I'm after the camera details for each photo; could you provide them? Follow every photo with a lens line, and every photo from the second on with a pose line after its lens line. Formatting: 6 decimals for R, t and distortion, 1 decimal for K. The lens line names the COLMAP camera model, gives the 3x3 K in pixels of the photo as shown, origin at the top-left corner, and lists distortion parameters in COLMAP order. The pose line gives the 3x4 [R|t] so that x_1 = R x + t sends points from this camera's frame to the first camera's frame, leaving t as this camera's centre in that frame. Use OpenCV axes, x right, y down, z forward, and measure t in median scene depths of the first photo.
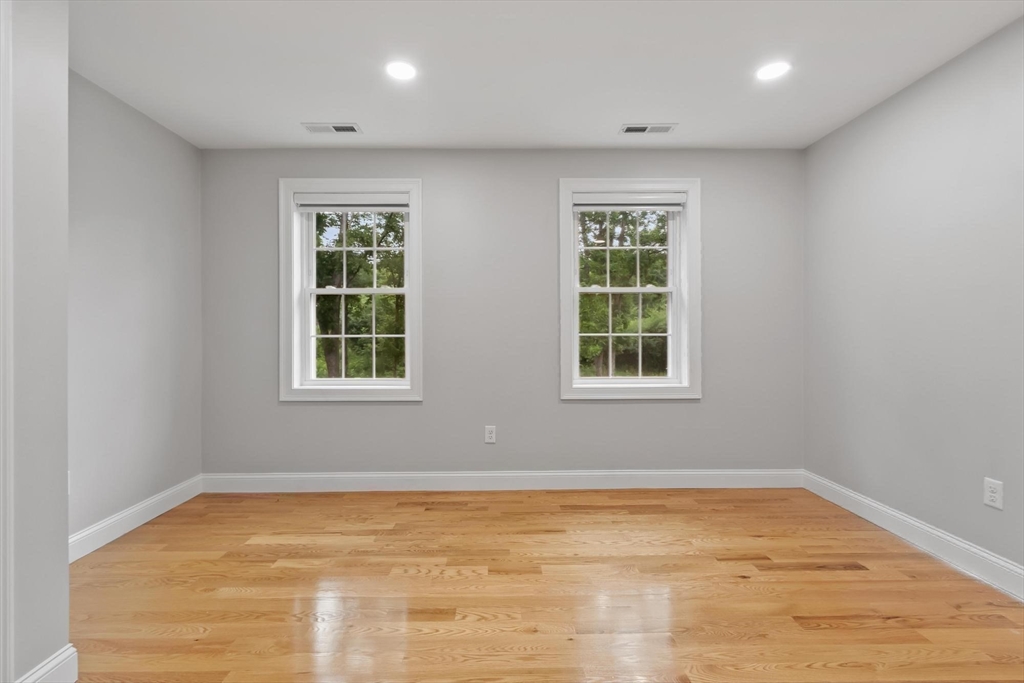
lens RADIAL K [[443.1, 0, 503.4], [0, 443.1, 341.4], [0, 0, 1]] dist [-0.002046, 0.000906]
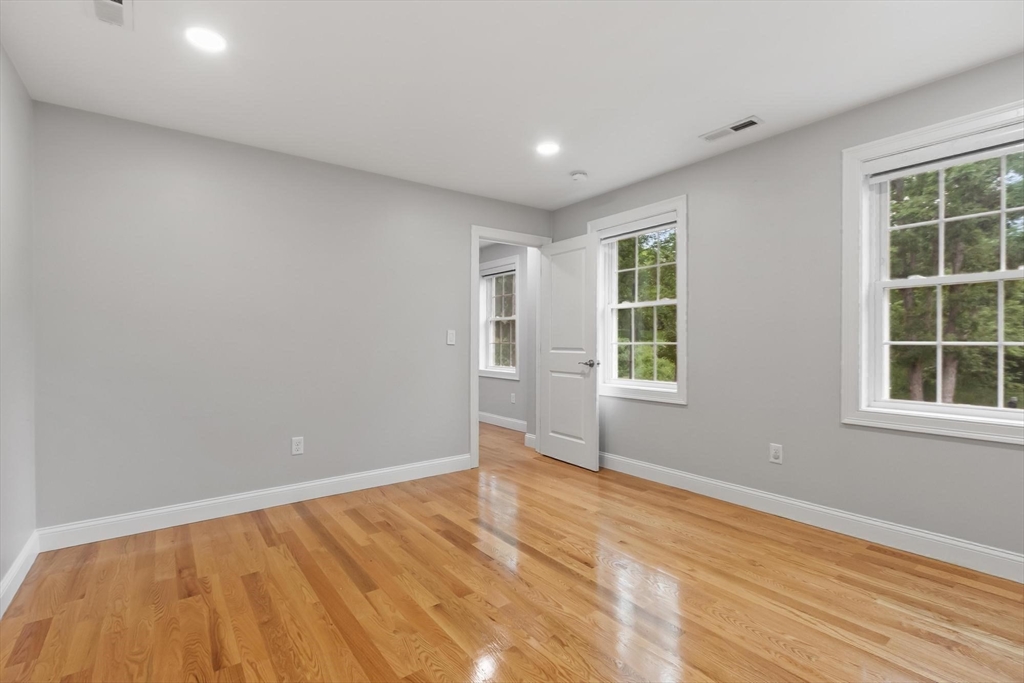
lens RADIAL K [[443.1, 0, 511.9], [0, 443.1, 349.5], [0, 0, 1]] dist [-0.002046, 0.000906]
pose [[0.614849, 0.017722, -0.788445, 0.389079], [-0.008873, 0.999840, 0.015554, -0.011291], [0.788595, -0.002568, 0.614908, 0.023267]]
